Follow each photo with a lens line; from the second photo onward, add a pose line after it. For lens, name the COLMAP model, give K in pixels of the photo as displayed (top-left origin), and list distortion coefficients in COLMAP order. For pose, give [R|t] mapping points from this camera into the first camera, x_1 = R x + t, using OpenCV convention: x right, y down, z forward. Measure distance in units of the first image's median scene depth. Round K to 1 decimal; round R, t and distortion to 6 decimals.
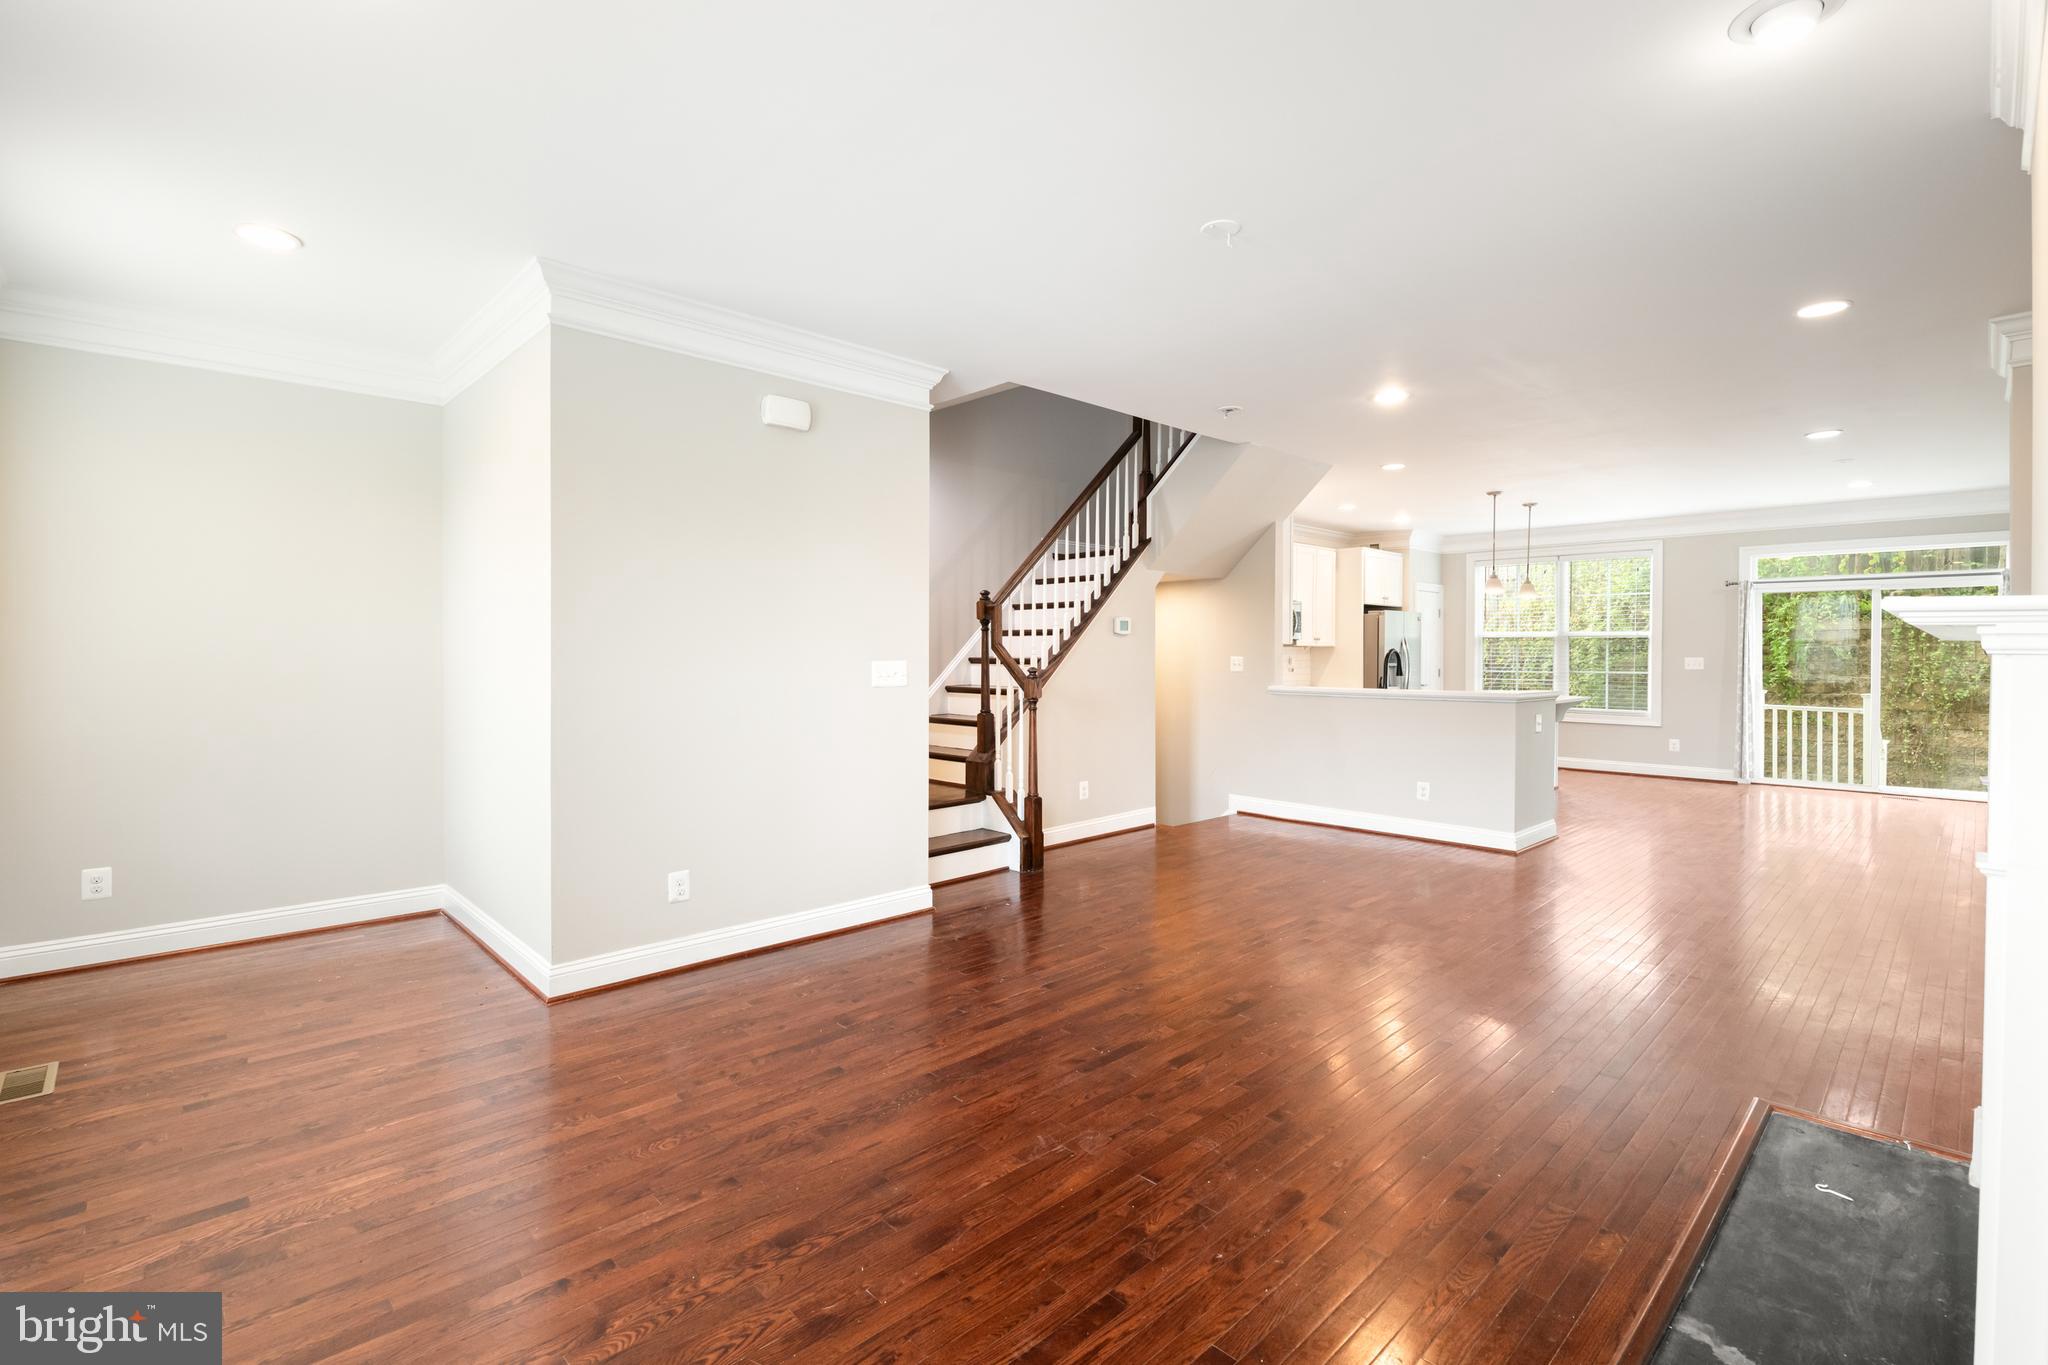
lens RADIAL K [[918.8, 0, 1017.6], [0, 918.8, 625.5], [0, 0, 1]] dist [-0.001694, -0.000569]
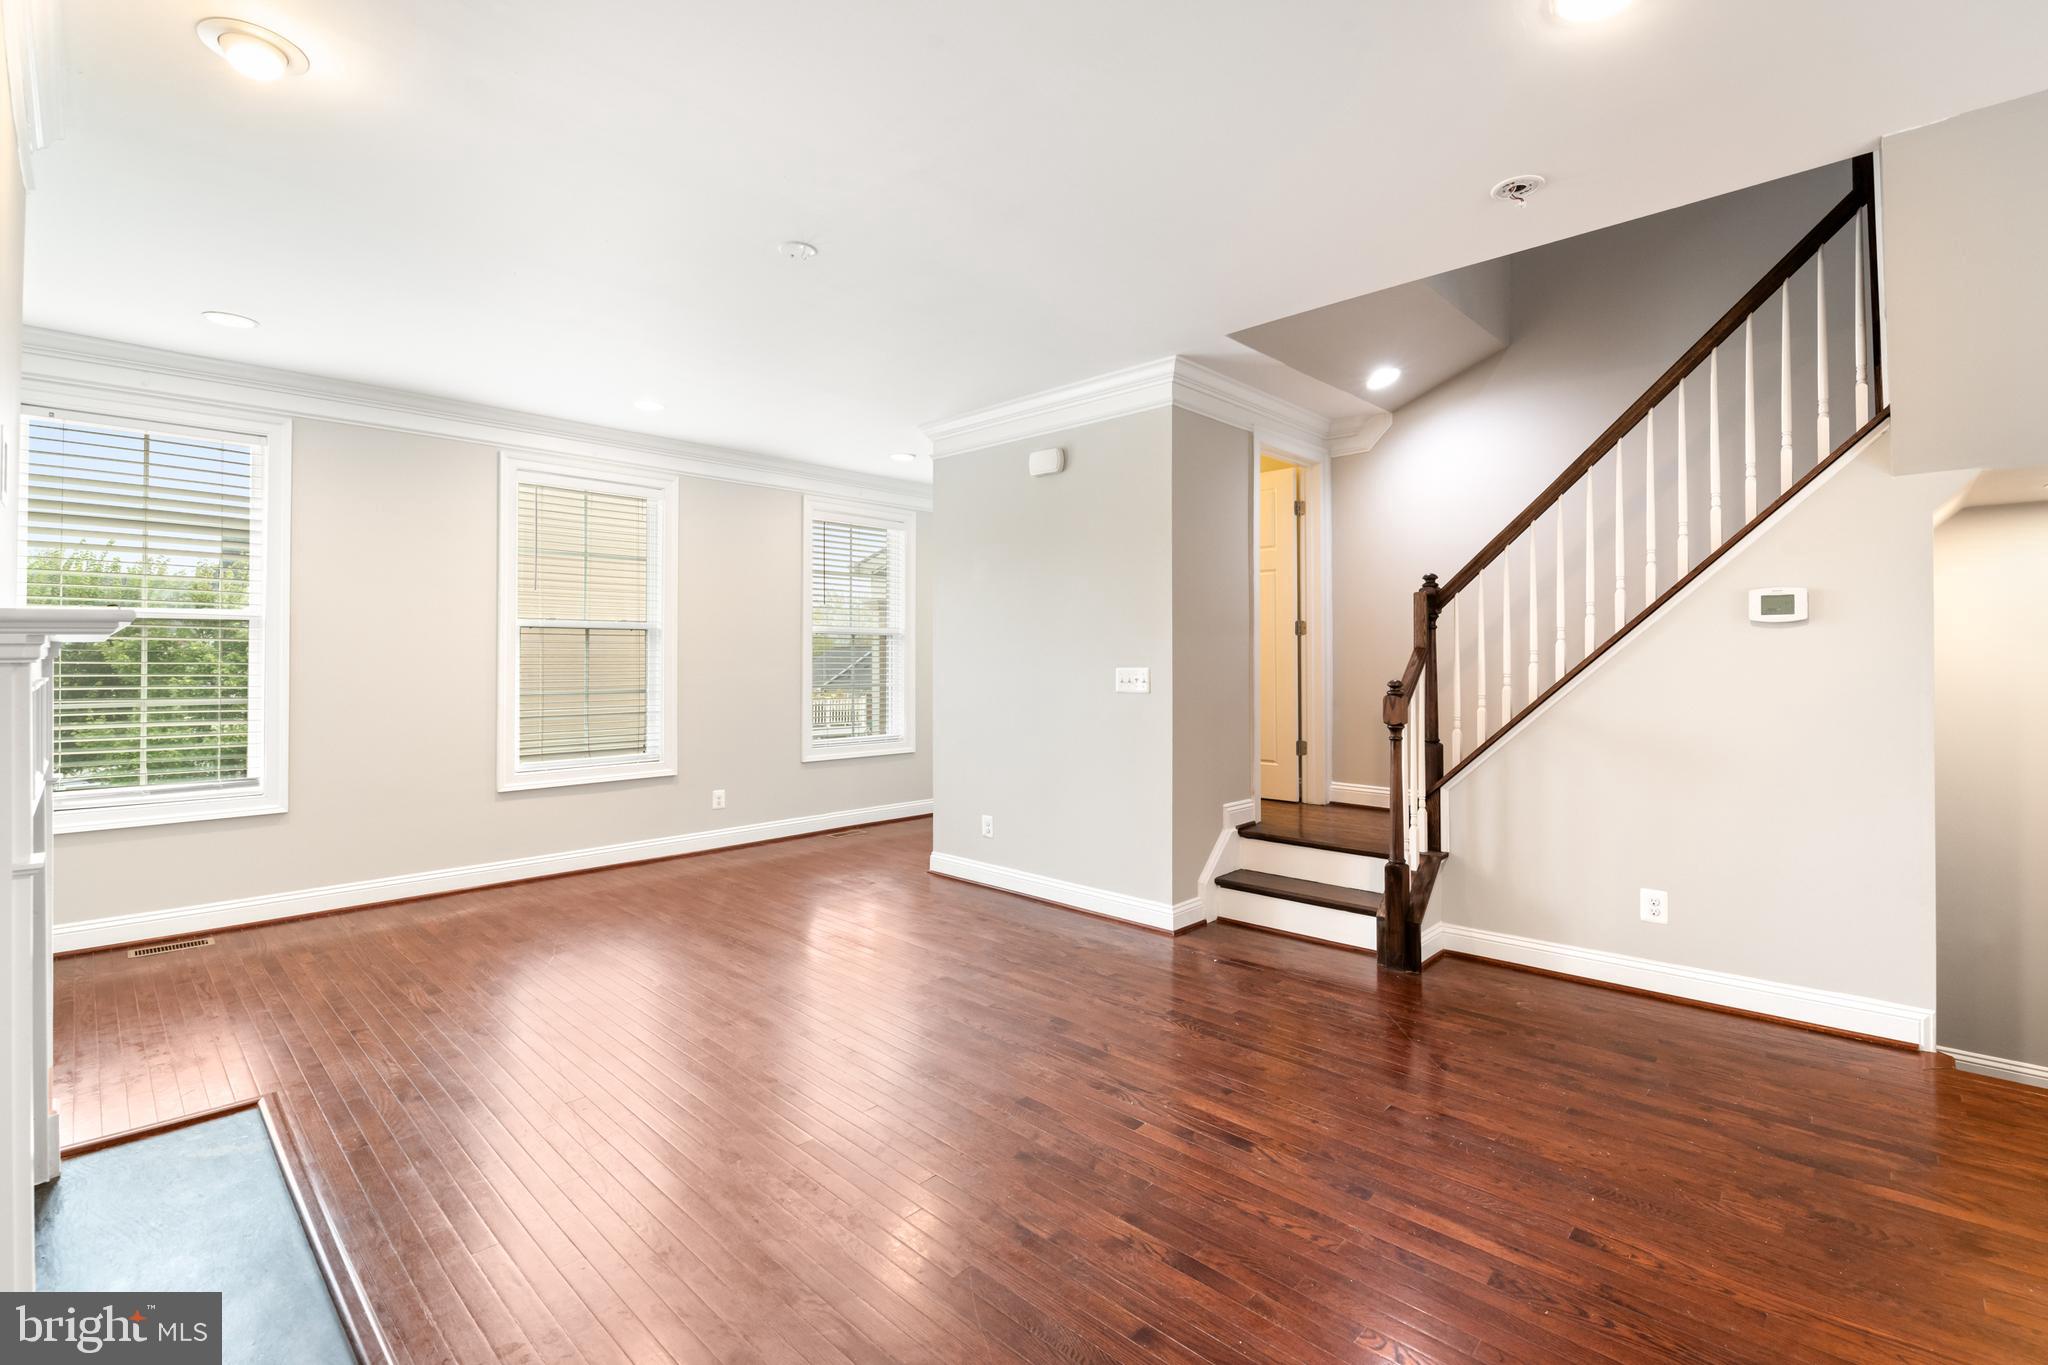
lens RADIAL K [[907.7, 0, 1010.6], [0, 907.7, 649.8], [0, 0, 1]] dist [-0.001815, -0.000525]
pose [[0.034903, -0.006752, -0.999368, 0.666307], [0.035112, 0.999368, -0.005526, 0.014080], [0.998774, -0.034897, 0.035118, 0.646070]]
